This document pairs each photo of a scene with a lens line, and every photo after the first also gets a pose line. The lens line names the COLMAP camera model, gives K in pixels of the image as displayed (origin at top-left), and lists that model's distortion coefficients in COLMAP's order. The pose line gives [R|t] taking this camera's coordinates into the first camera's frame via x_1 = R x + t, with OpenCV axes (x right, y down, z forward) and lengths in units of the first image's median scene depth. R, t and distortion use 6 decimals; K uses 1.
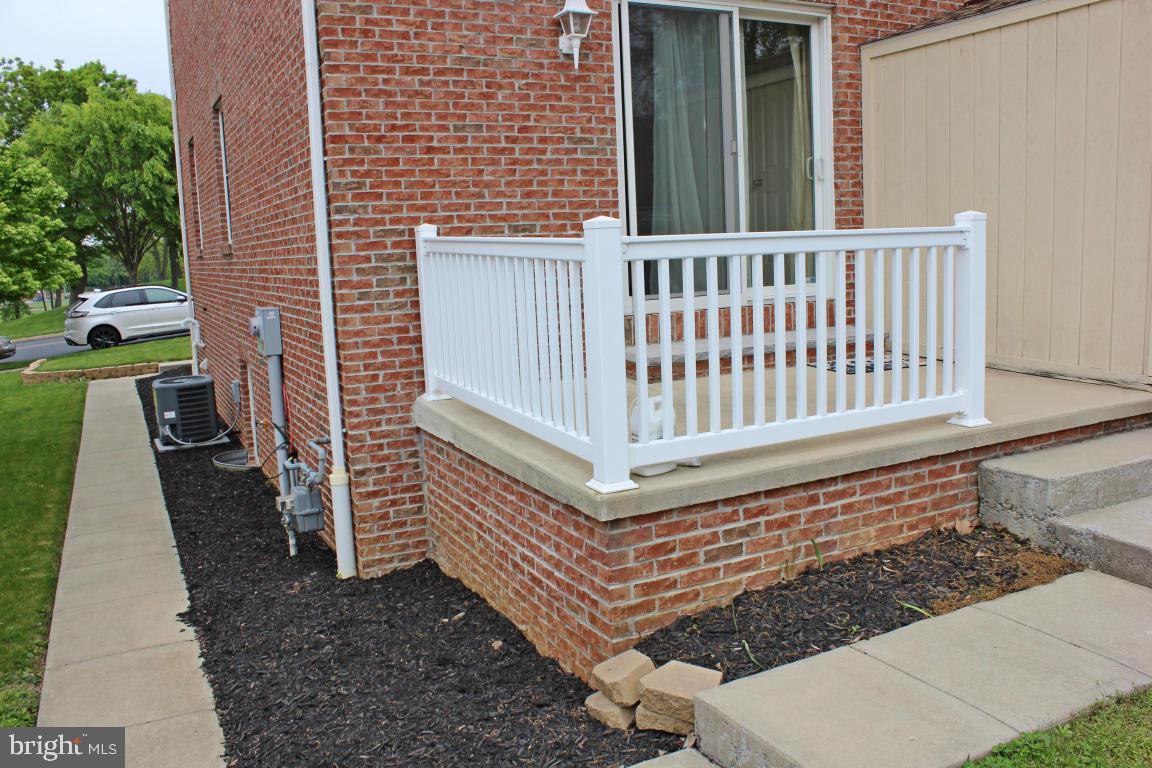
lens RADIAL K [[957.7, 0, 586.7], [0, 957.7, 383.3], [0, 0, 1]] dist [-0.164067, 0.144560]
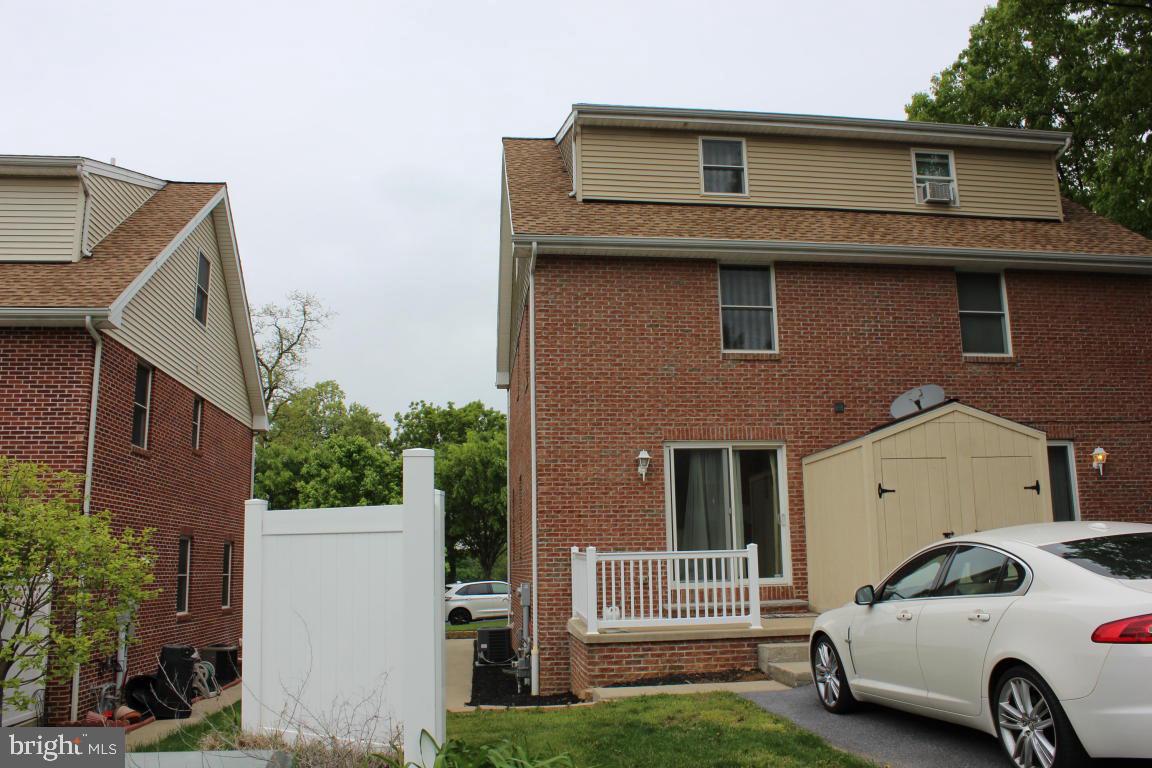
lens RADIAL K [[957.7, 0, 586.7], [0, 957.7, 383.3], [0, 0, 1]] dist [-0.164067, 0.144560]
pose [[0.935284, -0.044574, -0.351080, 0.711737], [-0.070500, 0.948686, -0.308262, 0.181286], [0.346805, 0.313063, 0.884148, -1.244871]]
